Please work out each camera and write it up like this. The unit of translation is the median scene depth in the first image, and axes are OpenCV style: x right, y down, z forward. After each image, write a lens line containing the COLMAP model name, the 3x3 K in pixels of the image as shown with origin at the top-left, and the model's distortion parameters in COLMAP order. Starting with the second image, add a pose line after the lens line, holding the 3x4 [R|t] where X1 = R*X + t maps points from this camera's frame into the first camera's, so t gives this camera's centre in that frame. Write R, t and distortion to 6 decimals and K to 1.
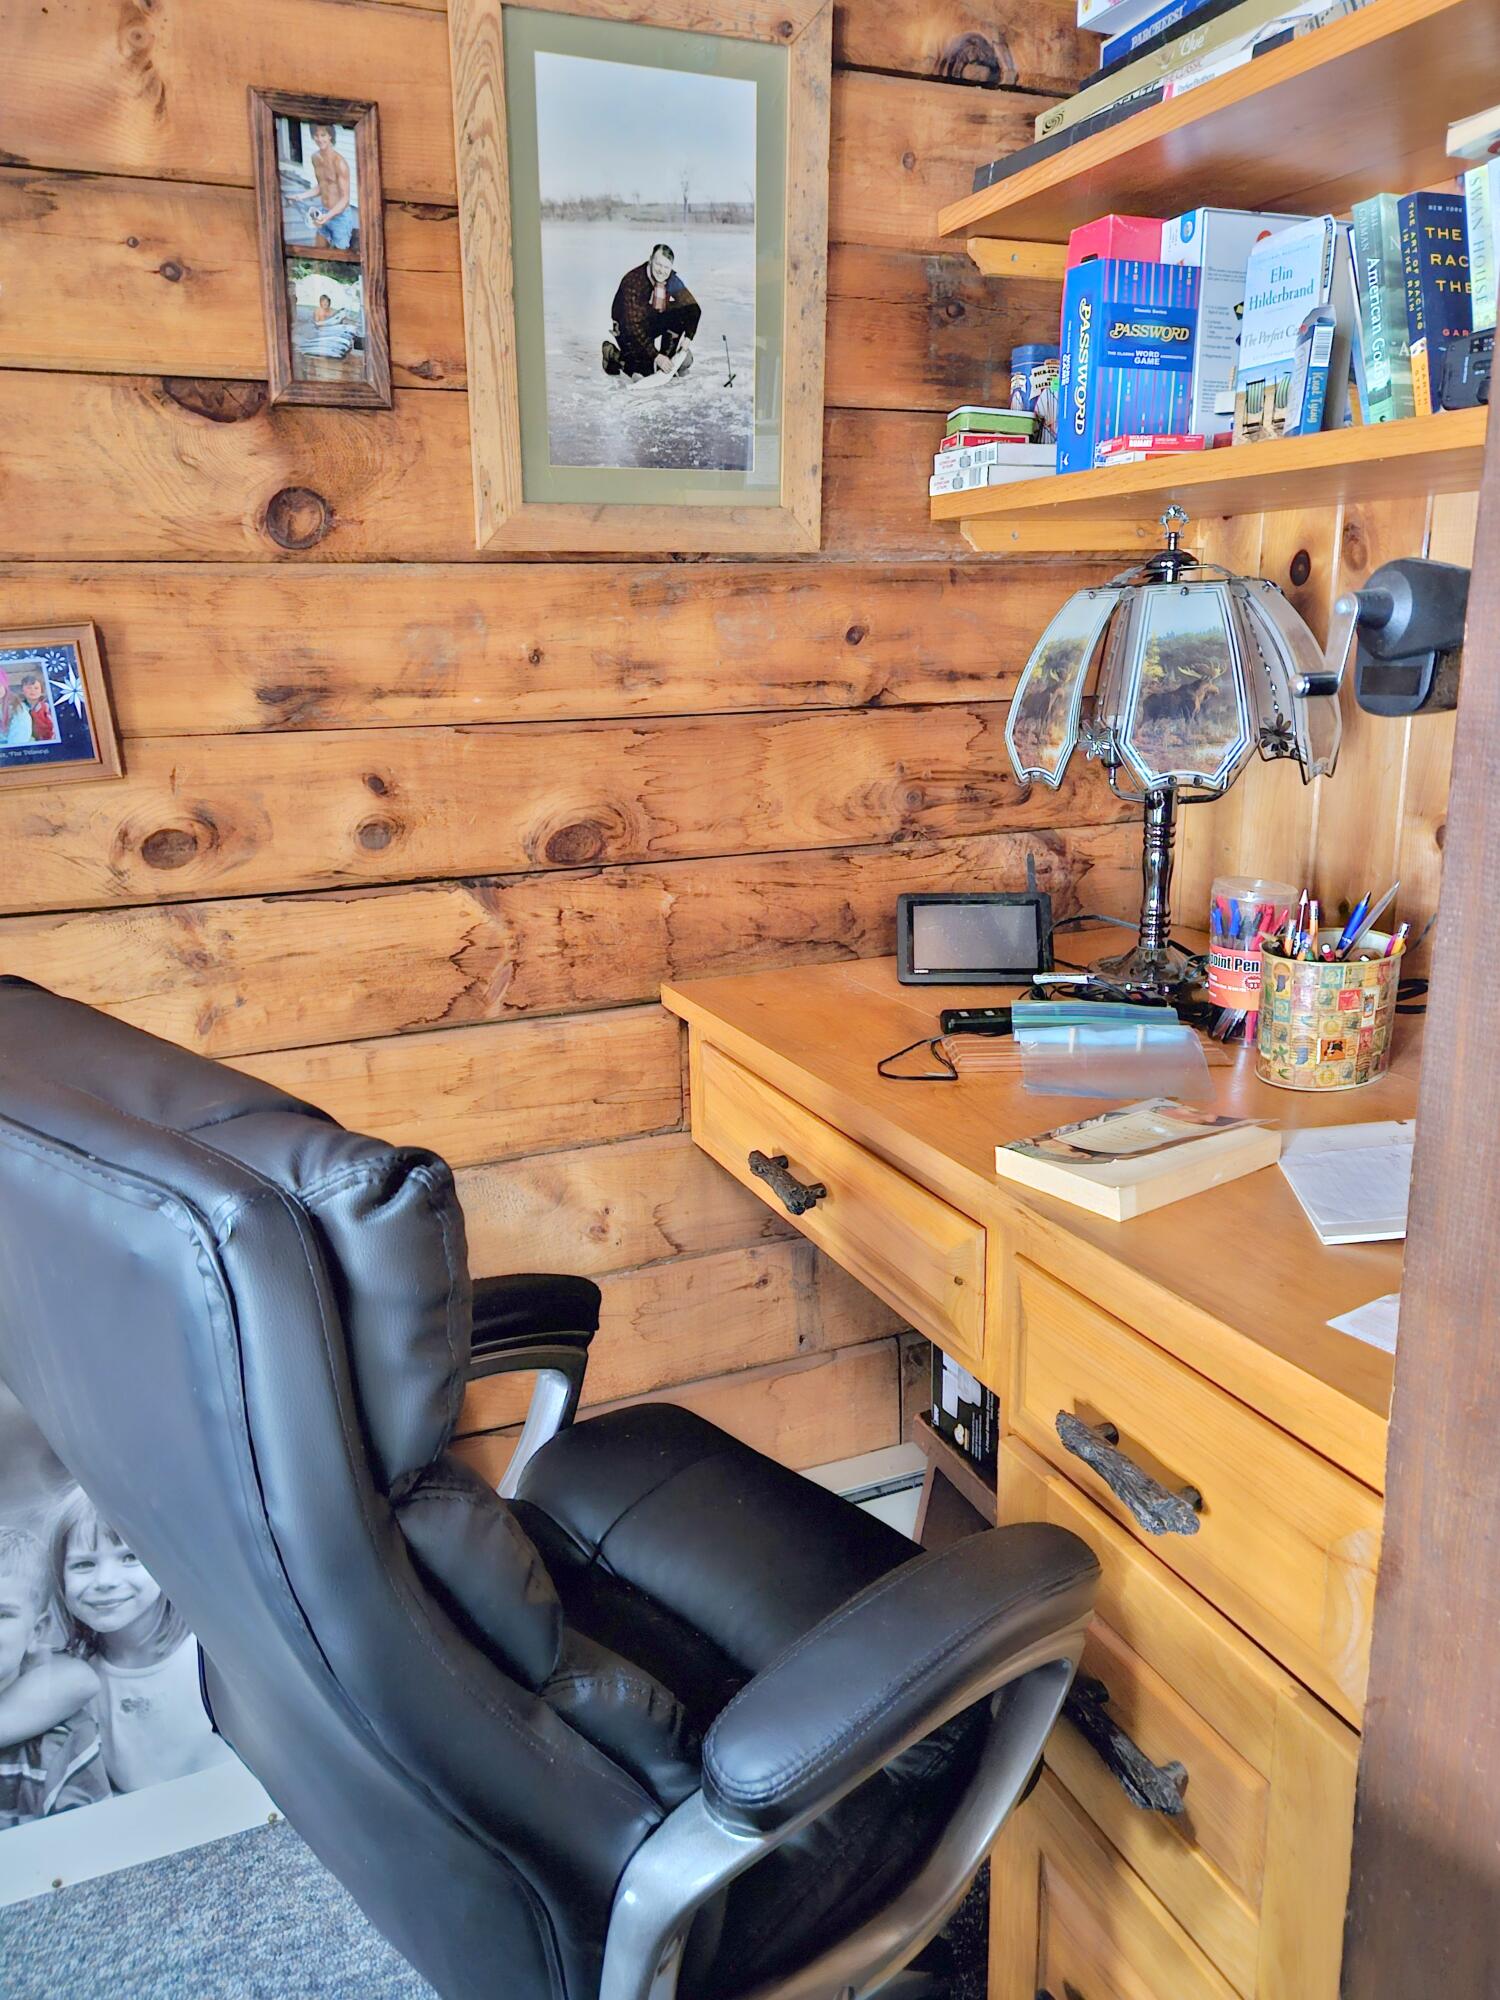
lens RADIAL K [[1347.9, 0, 750.0], [0, 1347.9, 1000.0], [0, 0, 1]] dist [0.043636, -0.002158]
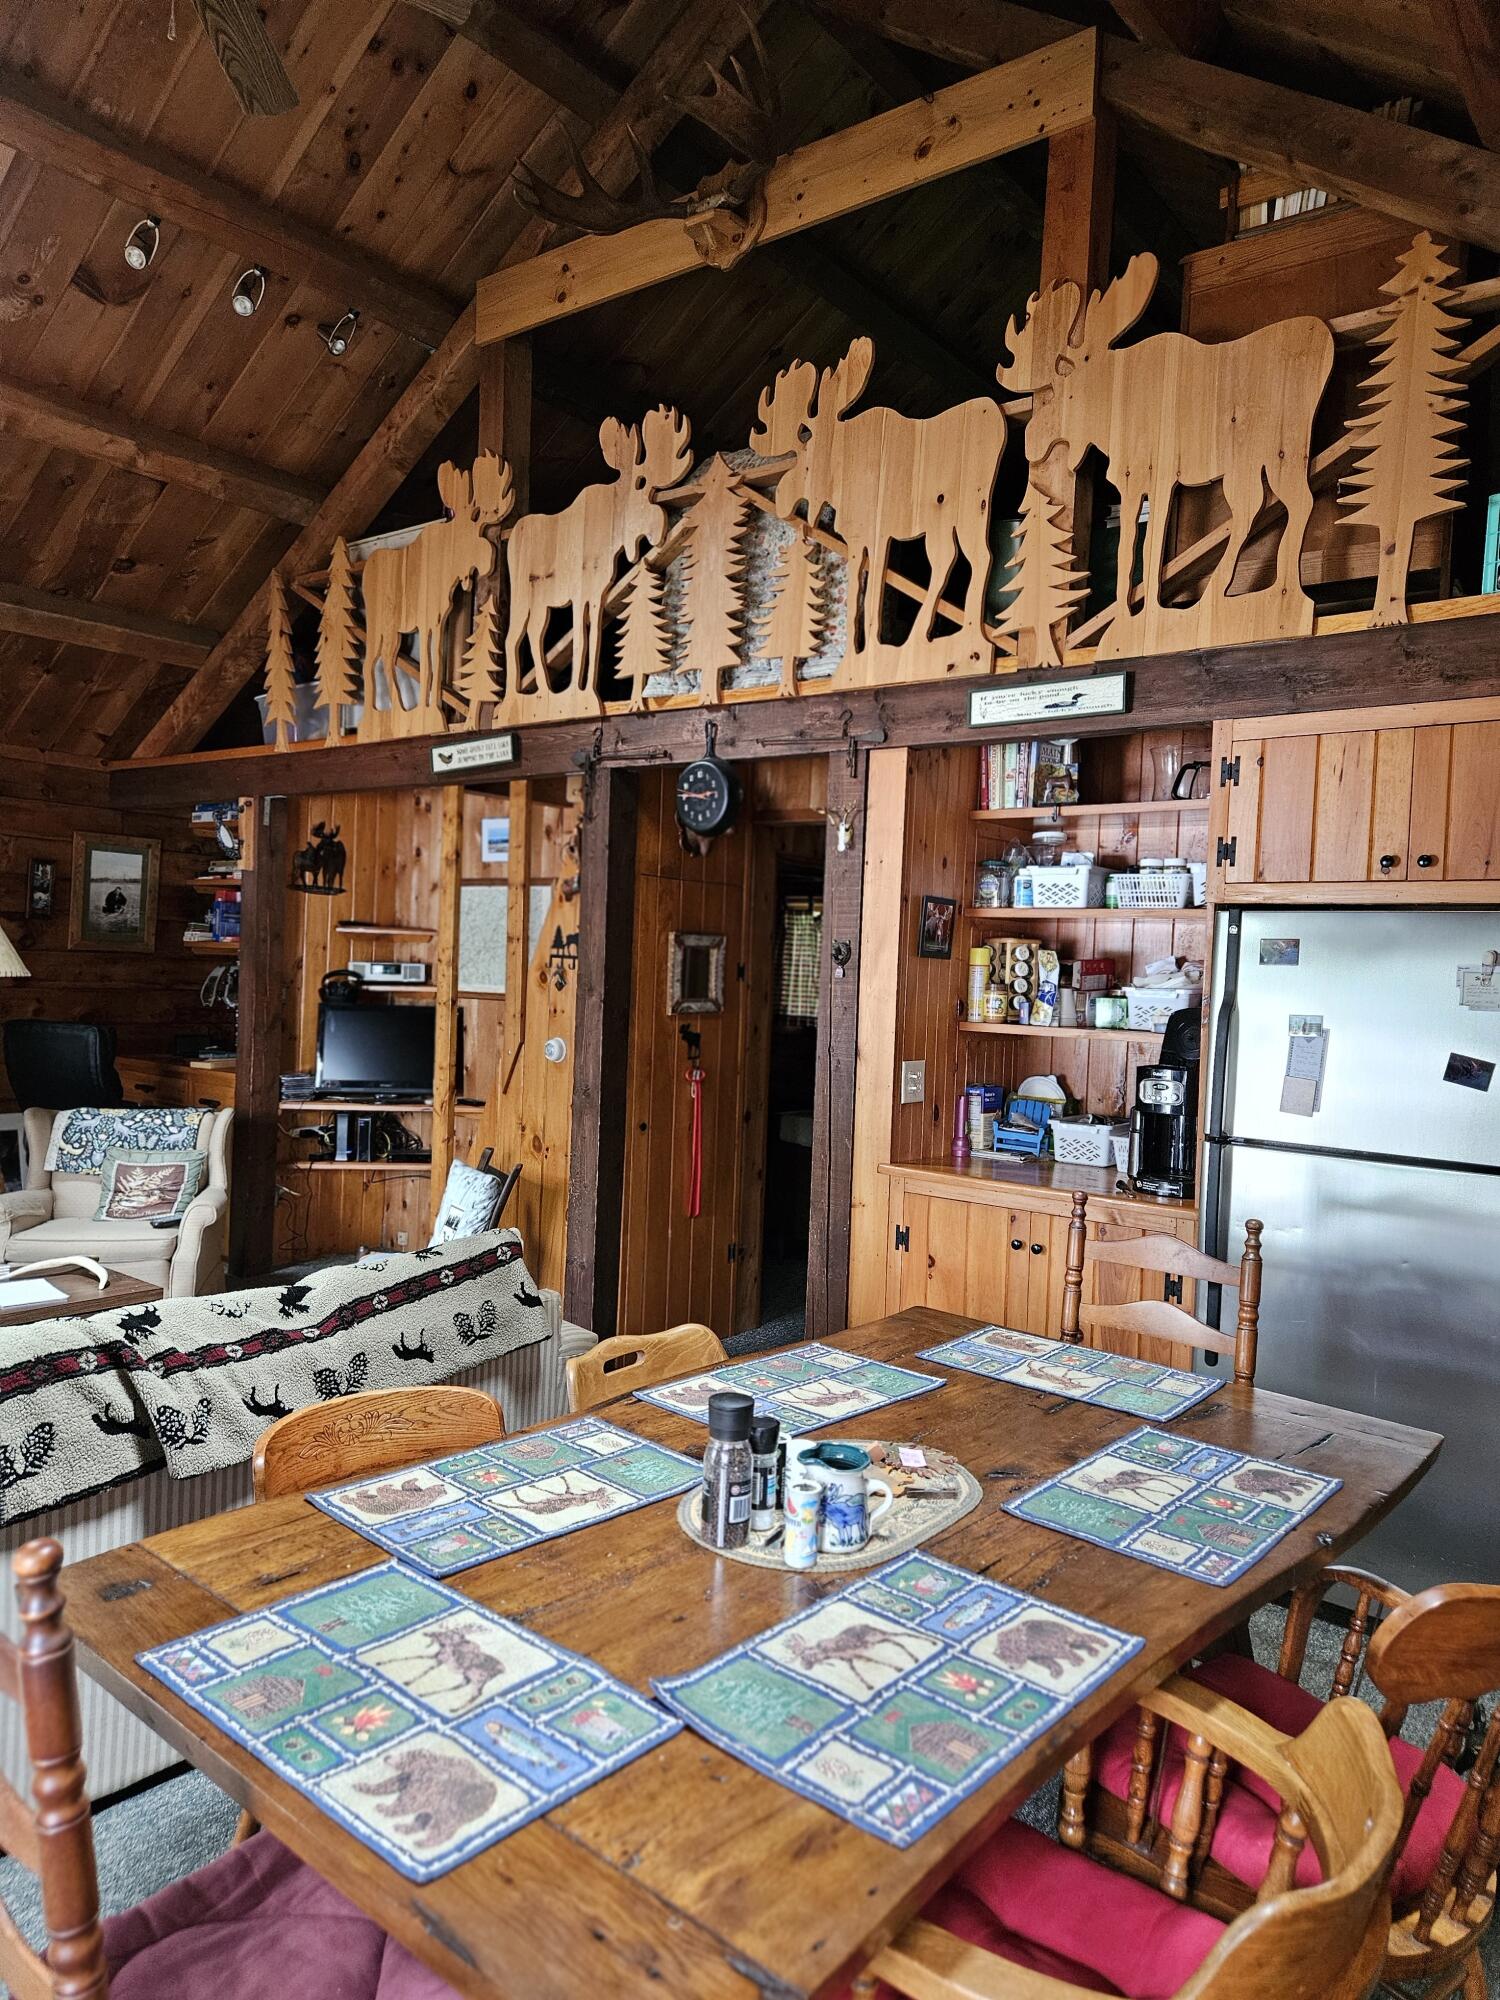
lens RADIAL K [[1347.9, 0, 750.0], [0, 1347.9, 1000.0], [0, 0, 1]] dist [0.043636, -0.002158]
pose [[0.874714, 0.048395, 0.482217, -0.390534], [0.066419, 0.973643, -0.218193, 0.934870], [-0.480067, 0.222885, 0.848445, -3.746093]]
